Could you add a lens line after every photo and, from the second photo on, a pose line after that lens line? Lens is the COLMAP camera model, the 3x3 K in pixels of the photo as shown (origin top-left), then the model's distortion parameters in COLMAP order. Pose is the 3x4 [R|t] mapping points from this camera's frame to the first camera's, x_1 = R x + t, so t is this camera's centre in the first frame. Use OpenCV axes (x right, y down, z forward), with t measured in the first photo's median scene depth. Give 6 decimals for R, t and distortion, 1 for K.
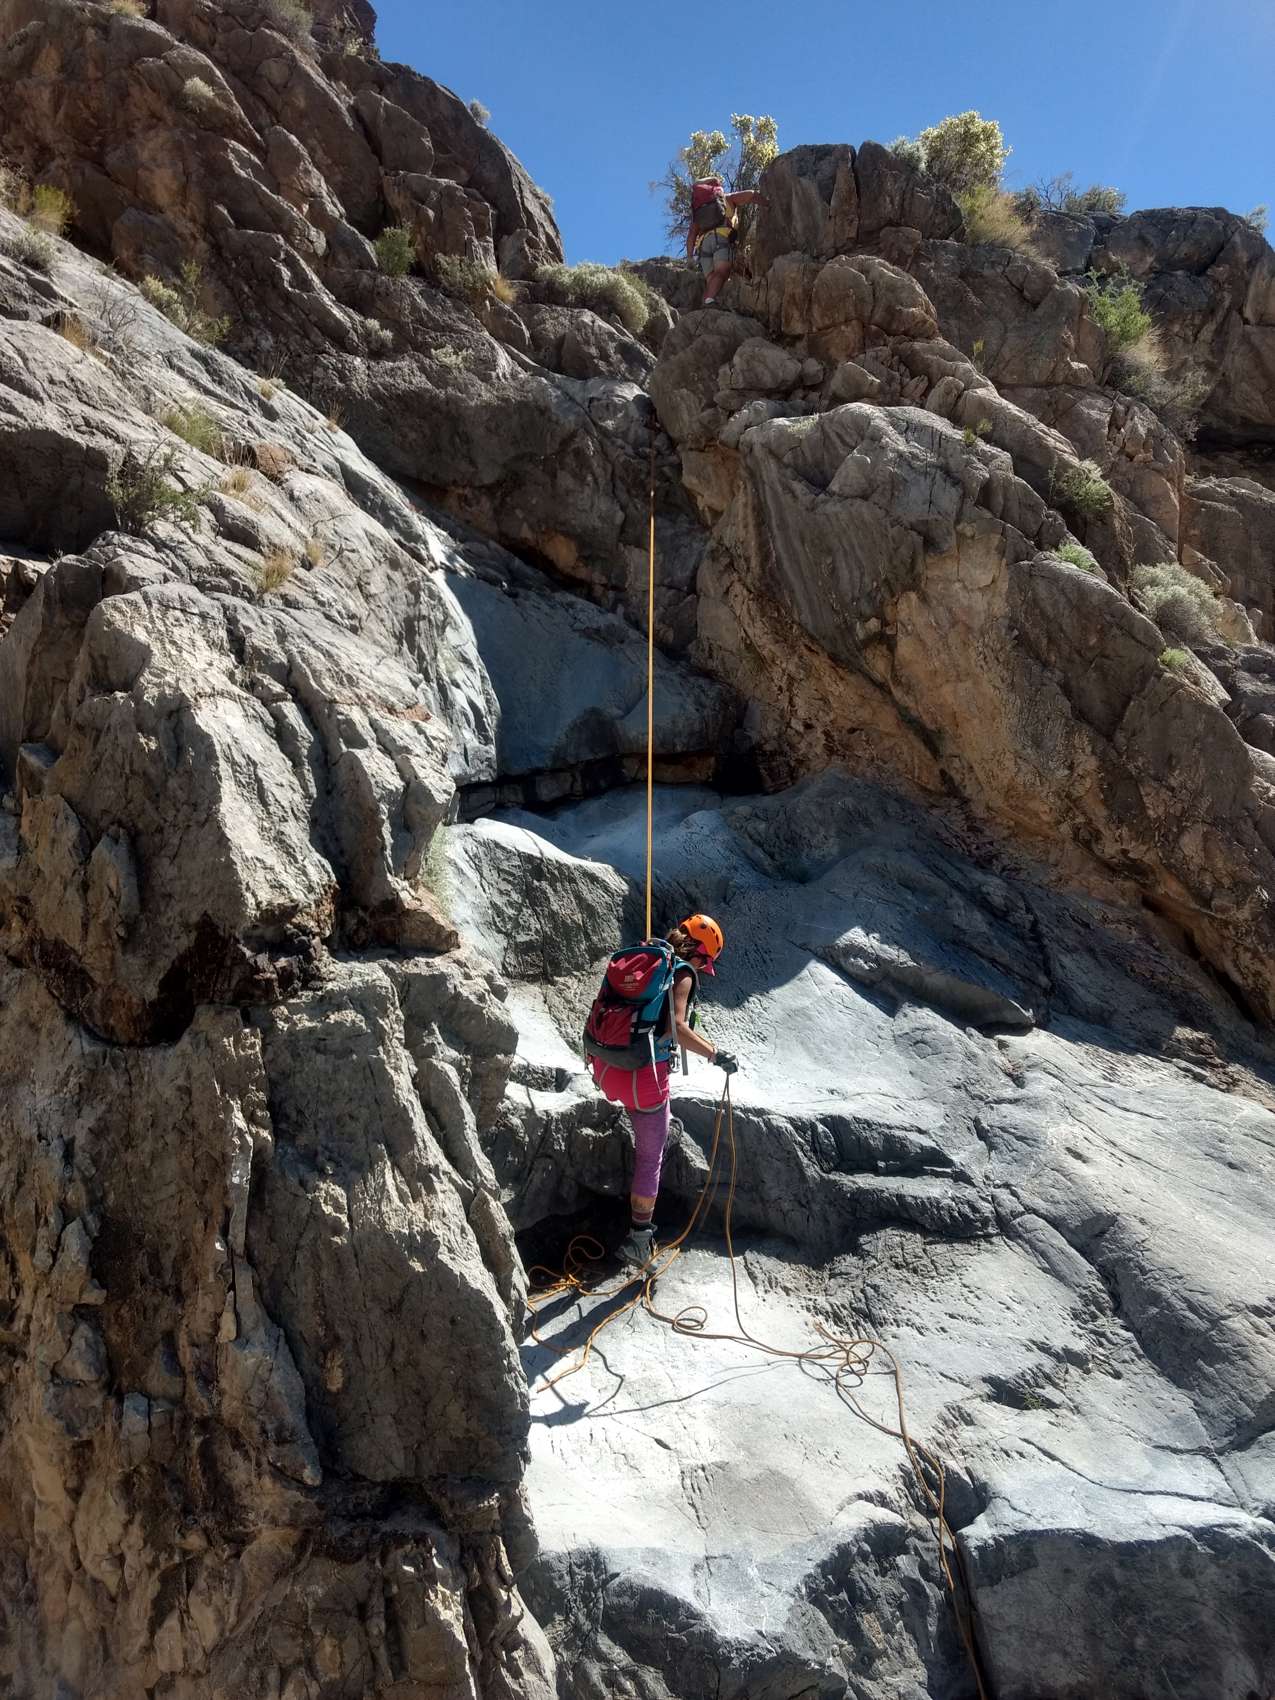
lens RADIAL K [[1321.1, 0, 631.8], [0, 1321.1, 835.7], [0, 0, 1]] dist [0.006273, 0.059009]
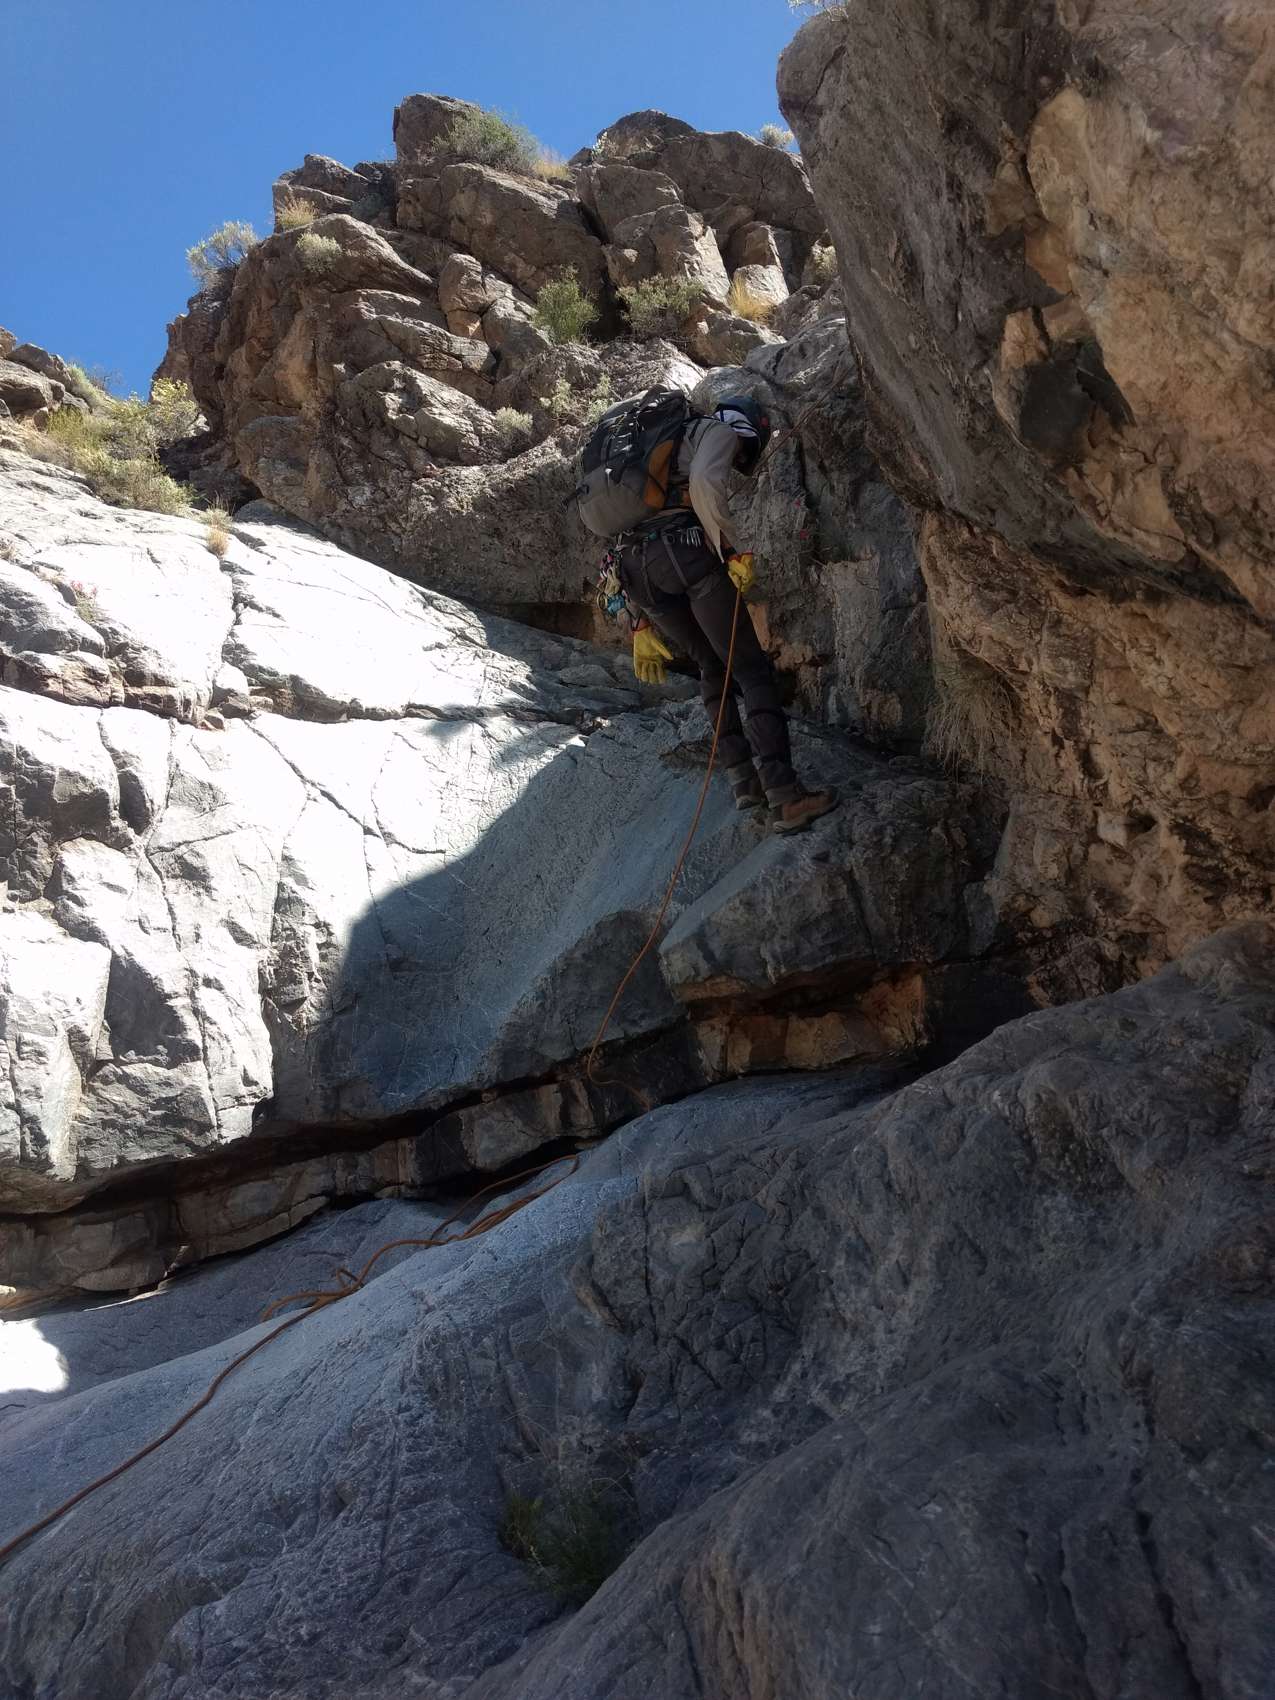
lens RADIAL K [[1274.4, 0, 670.6], [0, 1274.4, 897.2], [0, 0, 1]] dist [0.005844, -0.000058]
pose [[0.792680, -0.223439, -0.567215, 0.392688], [0.125744, 0.970331, -0.206510, -0.033373], [0.596529, 0.092372, 0.797258, 1.289903]]
